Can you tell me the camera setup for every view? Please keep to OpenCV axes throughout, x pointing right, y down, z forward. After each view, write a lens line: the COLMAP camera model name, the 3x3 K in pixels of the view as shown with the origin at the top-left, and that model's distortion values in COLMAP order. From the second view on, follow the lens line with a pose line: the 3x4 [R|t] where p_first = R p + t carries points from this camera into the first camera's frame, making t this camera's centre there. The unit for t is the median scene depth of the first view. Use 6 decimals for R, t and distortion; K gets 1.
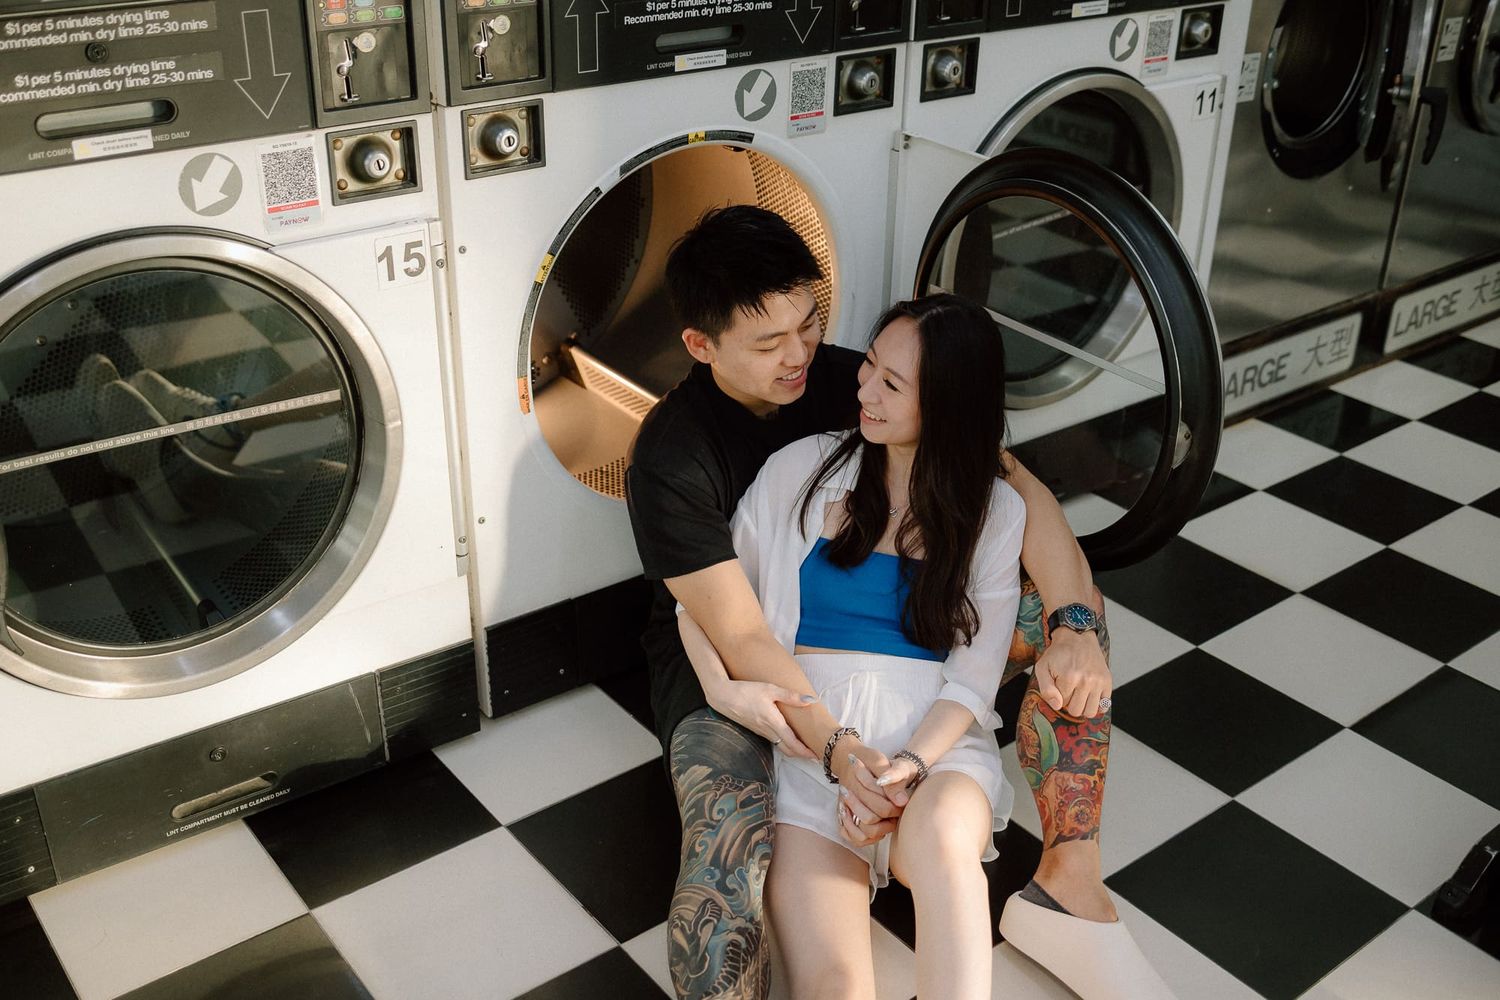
lens RADIAL K [[1540.0, 0, 754.3], [0, 1540.0, 498.6], [0, 0, 1]] dist [-0.079697, 0.073358]
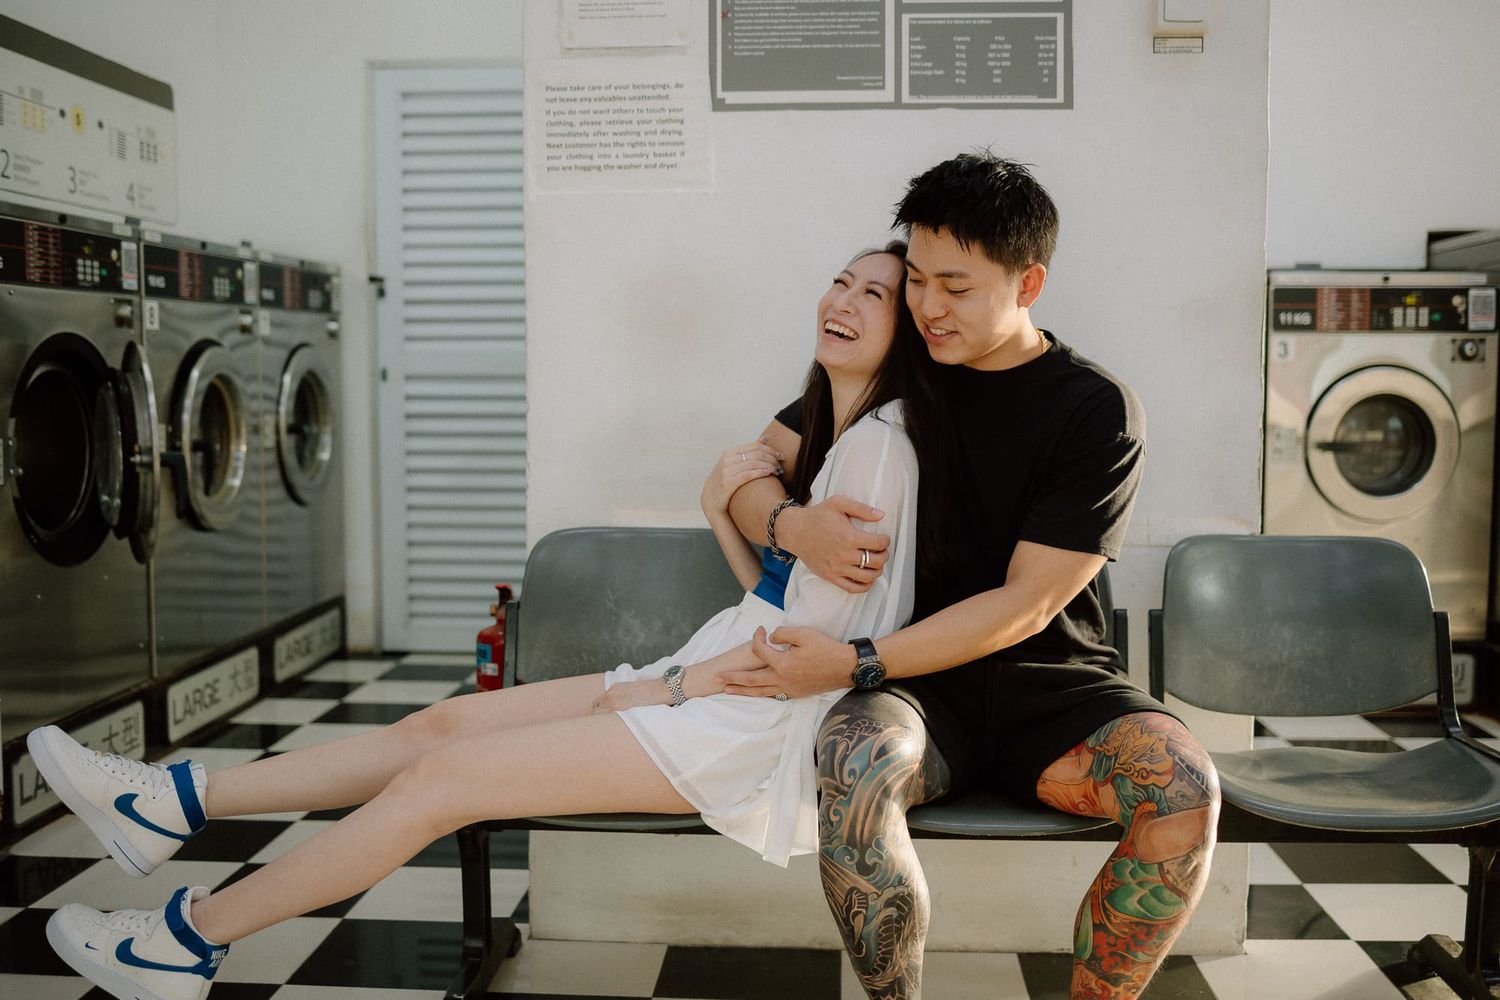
lens RADIAL K [[1540.0, 0, 754.3], [0, 1540.0, 498.6], [0, 0, 1]] dist [-0.079697, 0.073358]
pose [[0.659346, -0.080595, 0.747507, -0.144116], [0.359011, 0.907314, -0.218844, 0.209435], [-0.660586, 0.412657, 0.627168, 0.031194]]
